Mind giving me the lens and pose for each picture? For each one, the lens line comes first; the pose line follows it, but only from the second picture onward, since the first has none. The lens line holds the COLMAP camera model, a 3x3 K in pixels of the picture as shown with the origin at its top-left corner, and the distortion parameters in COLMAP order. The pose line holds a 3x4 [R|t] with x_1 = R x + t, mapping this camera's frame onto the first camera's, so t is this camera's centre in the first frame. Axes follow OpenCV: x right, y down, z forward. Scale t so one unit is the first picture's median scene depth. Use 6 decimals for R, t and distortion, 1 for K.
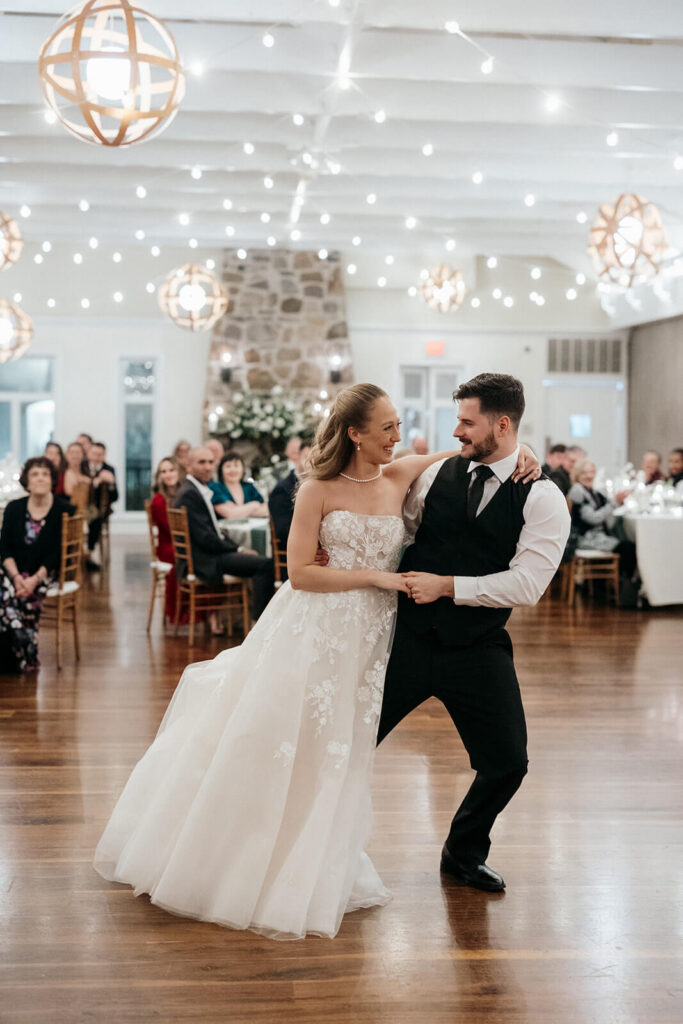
lens RADIAL K [[1470.5, 0, 341.5], [0, 1470.5, 512.0], [0, 0, 1]] dist [0.056645, -0.093998]
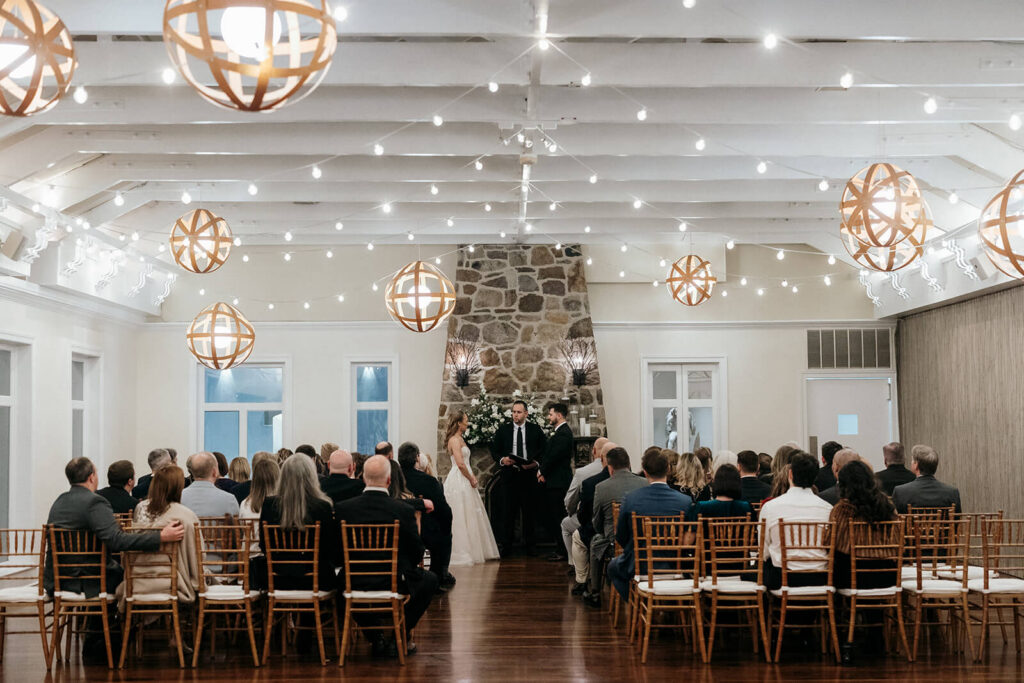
lens RADIAL K [[1470.5, 0, 512.0], [0, 1470.5, 341.5], [0, 0, 1]] dist [0.056645, -0.093998]
pose [[0.997109, -0.024068, -0.072065, 0.021667], [0.015351, 0.992757, -0.119157, -0.004311], [0.074411, 0.117707, 0.990257, 0.073180]]
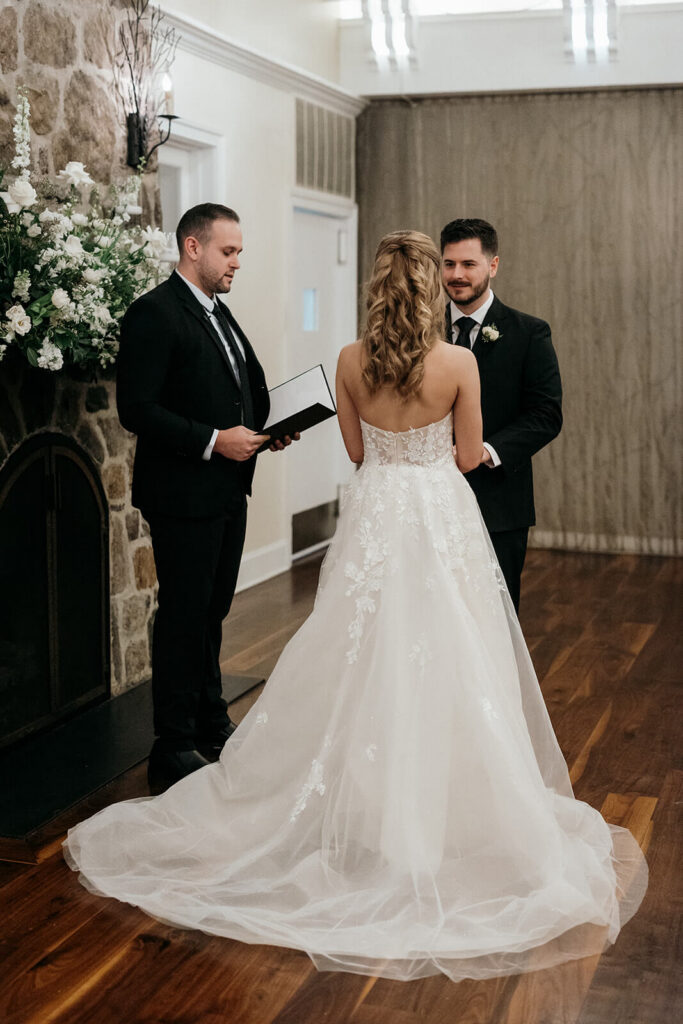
lens RADIAL K [[1470.5, 0, 341.5], [0, 1470.5, 512.0], [0, 0, 1]] dist [0.056645, -0.093998]
pose [[0.382790, -0.132061, 0.914348, -0.269110], [0.054798, 0.991233, 0.120225, -0.055022], [-0.922209, 0.004083, 0.386671, 0.880687]]
